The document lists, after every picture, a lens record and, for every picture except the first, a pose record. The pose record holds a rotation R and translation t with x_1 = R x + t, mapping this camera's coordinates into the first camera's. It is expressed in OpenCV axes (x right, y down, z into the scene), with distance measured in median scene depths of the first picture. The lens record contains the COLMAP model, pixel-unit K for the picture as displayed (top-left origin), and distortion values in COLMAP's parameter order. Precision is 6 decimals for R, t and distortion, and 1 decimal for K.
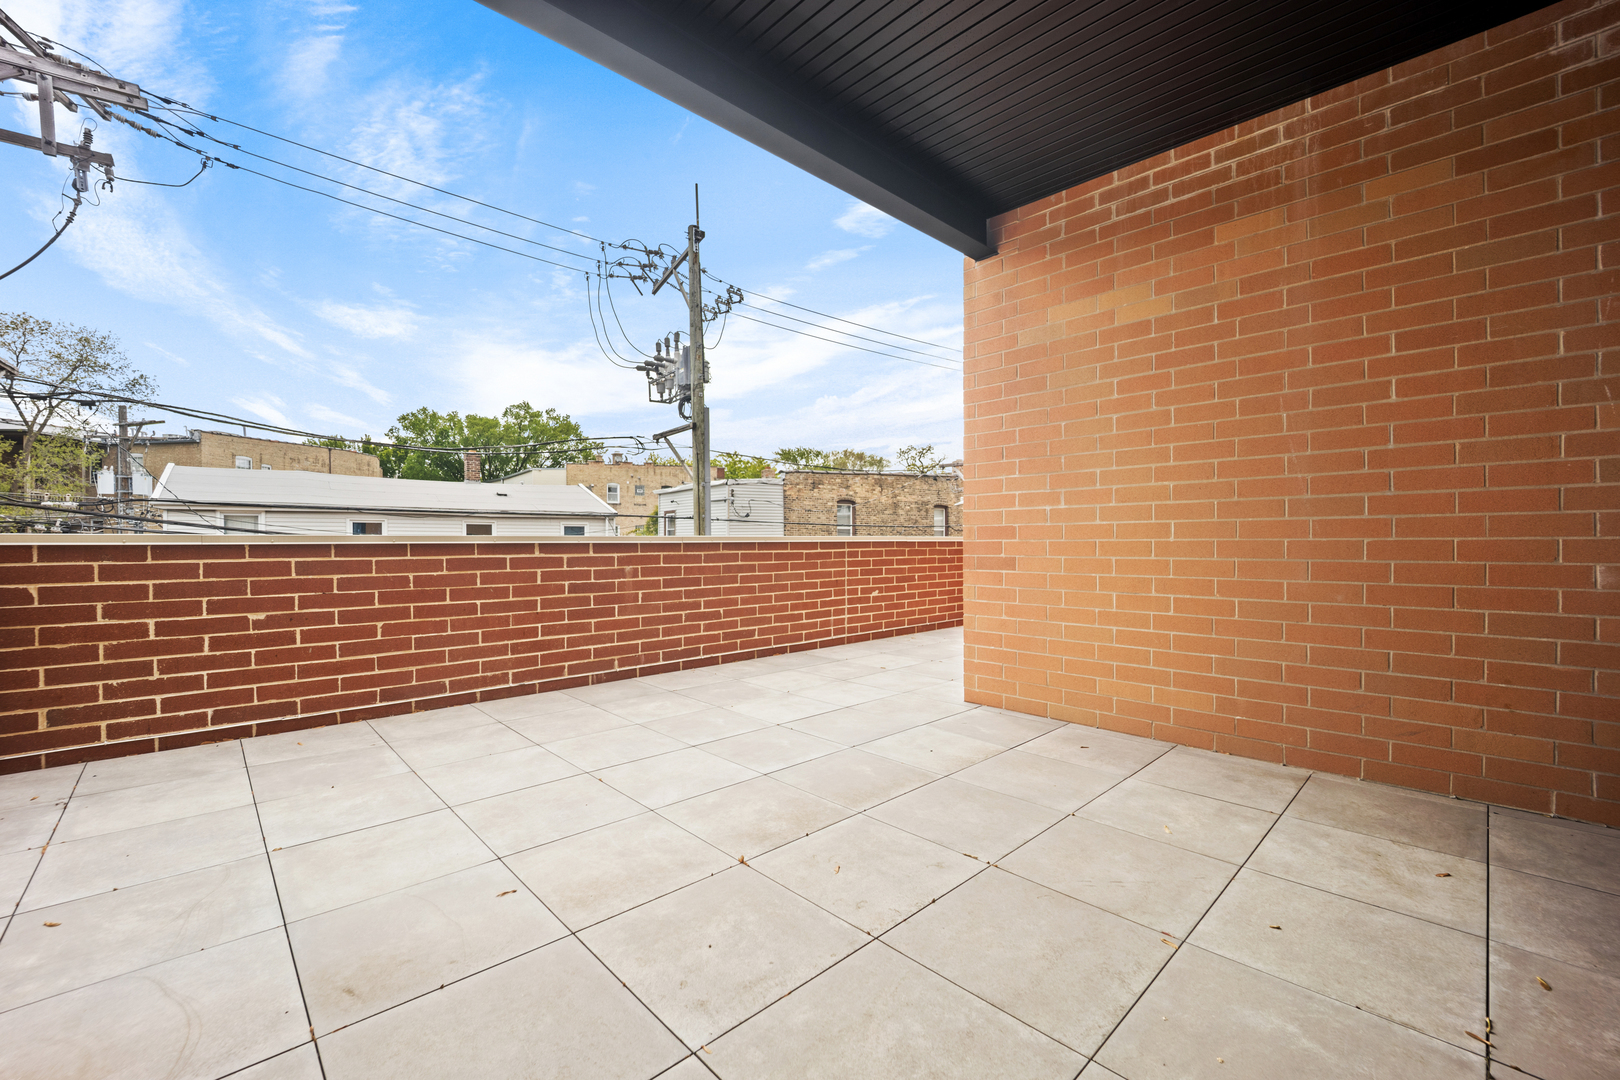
lens RADIAL K [[661.4, 0, 804.5], [0, 661.4, 541.5], [0, 0, 1]] dist [-0.024781, 0.002240]
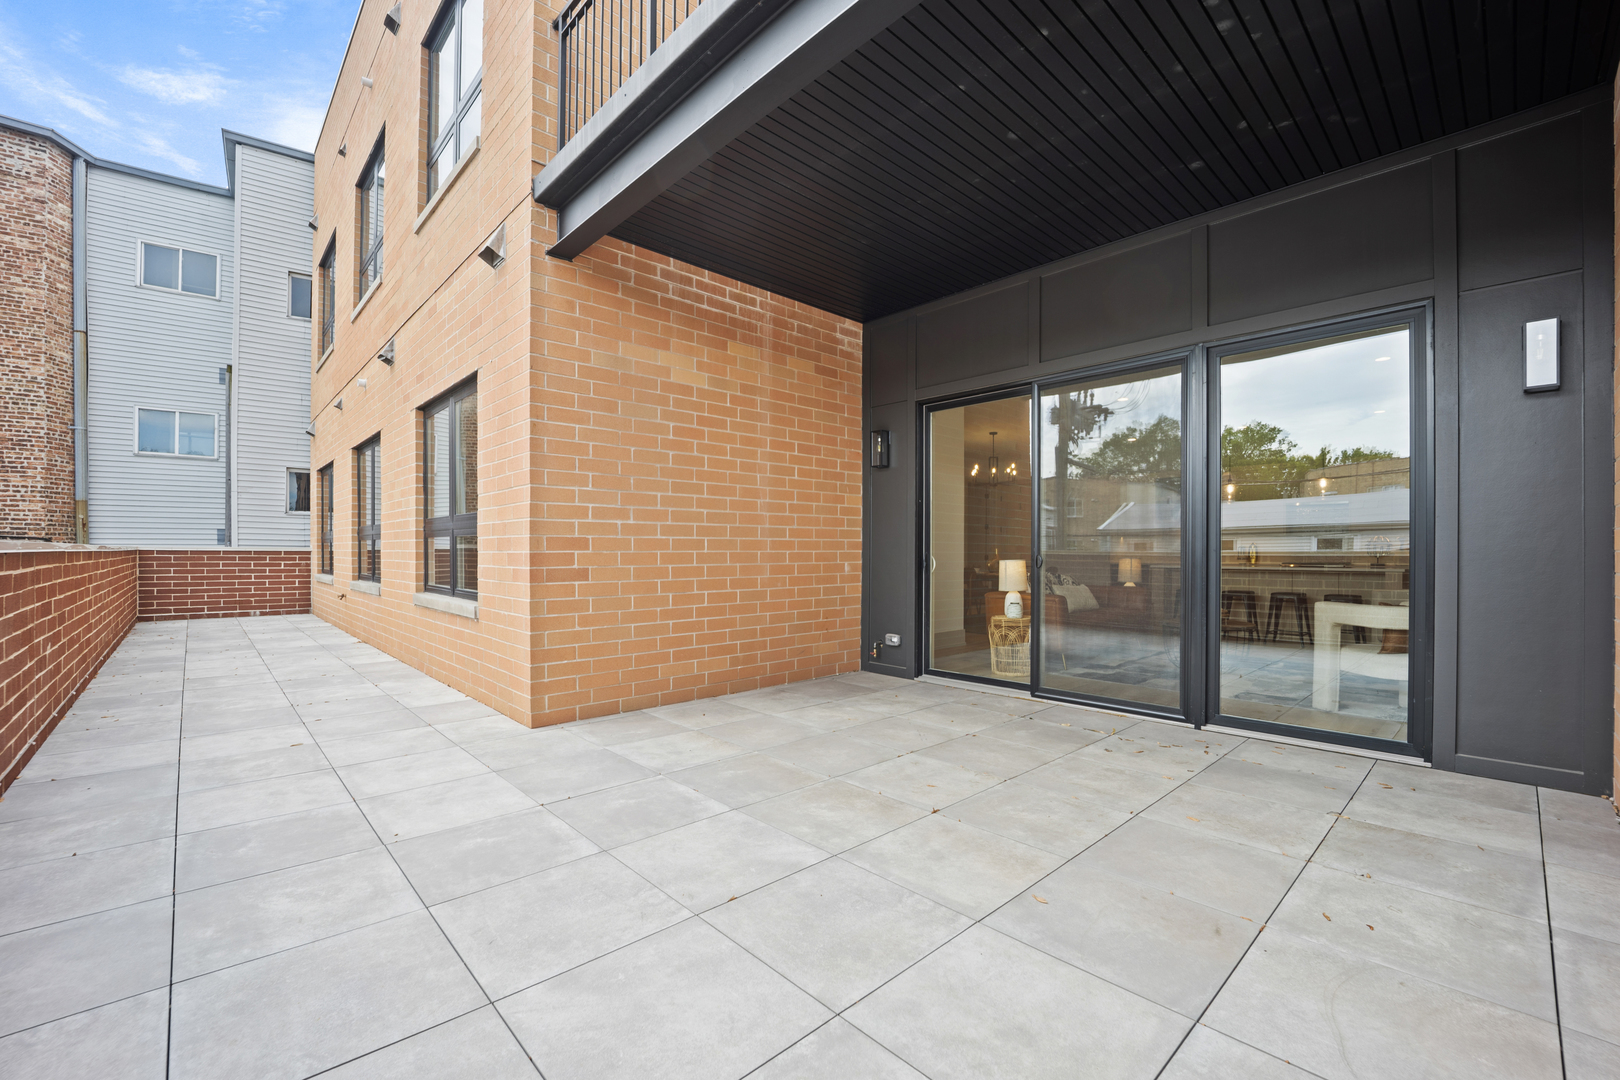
lens RADIAL K [[661.4, 0, 818.0], [0, 661.4, 549.5], [0, 0, 1]] dist [-0.024781, 0.002240]
pose [[0.007423, 0.004612, 0.999962, -0.686586], [0.000447, 0.999989, -0.004616, -0.000342], [-0.999972, 0.000481, 0.007421, 0.620709]]
